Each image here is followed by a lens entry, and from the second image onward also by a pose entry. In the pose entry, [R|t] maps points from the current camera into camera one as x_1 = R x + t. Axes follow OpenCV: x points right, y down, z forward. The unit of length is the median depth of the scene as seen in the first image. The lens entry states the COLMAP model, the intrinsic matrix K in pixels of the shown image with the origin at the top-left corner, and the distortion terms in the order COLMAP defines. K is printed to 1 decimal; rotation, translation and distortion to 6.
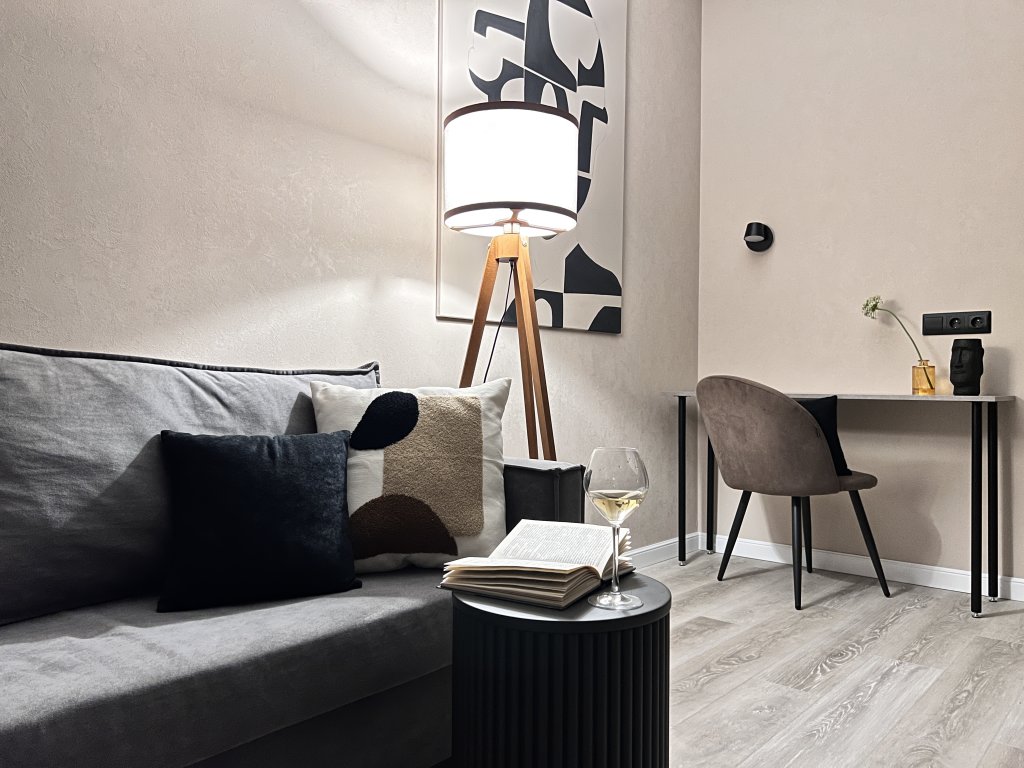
lens RADIAL K [[768.2, 0, 511.6], [0, 768.2, 387.5], [0, 0, 1]] dist [0.004906, -0.016900]
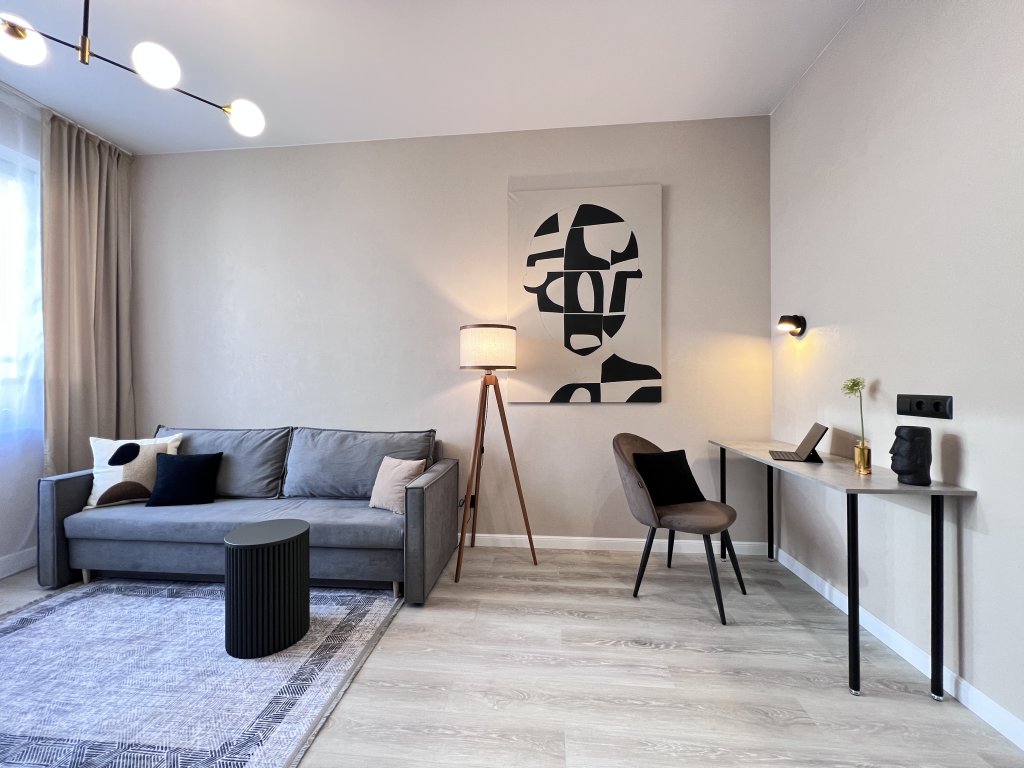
lens RADIAL K [[412.0, 0, 511.8], [0, 412.0, 383.1], [0, 0, 1]] dist [-0.001861, -0.000249]
pose [[0.590144, -0.008147, -0.807257, 0.779565], [0.008160, 0.999958, -0.004126, -0.129861], [0.807257, -0.004152, 0.590186, 0.277793]]
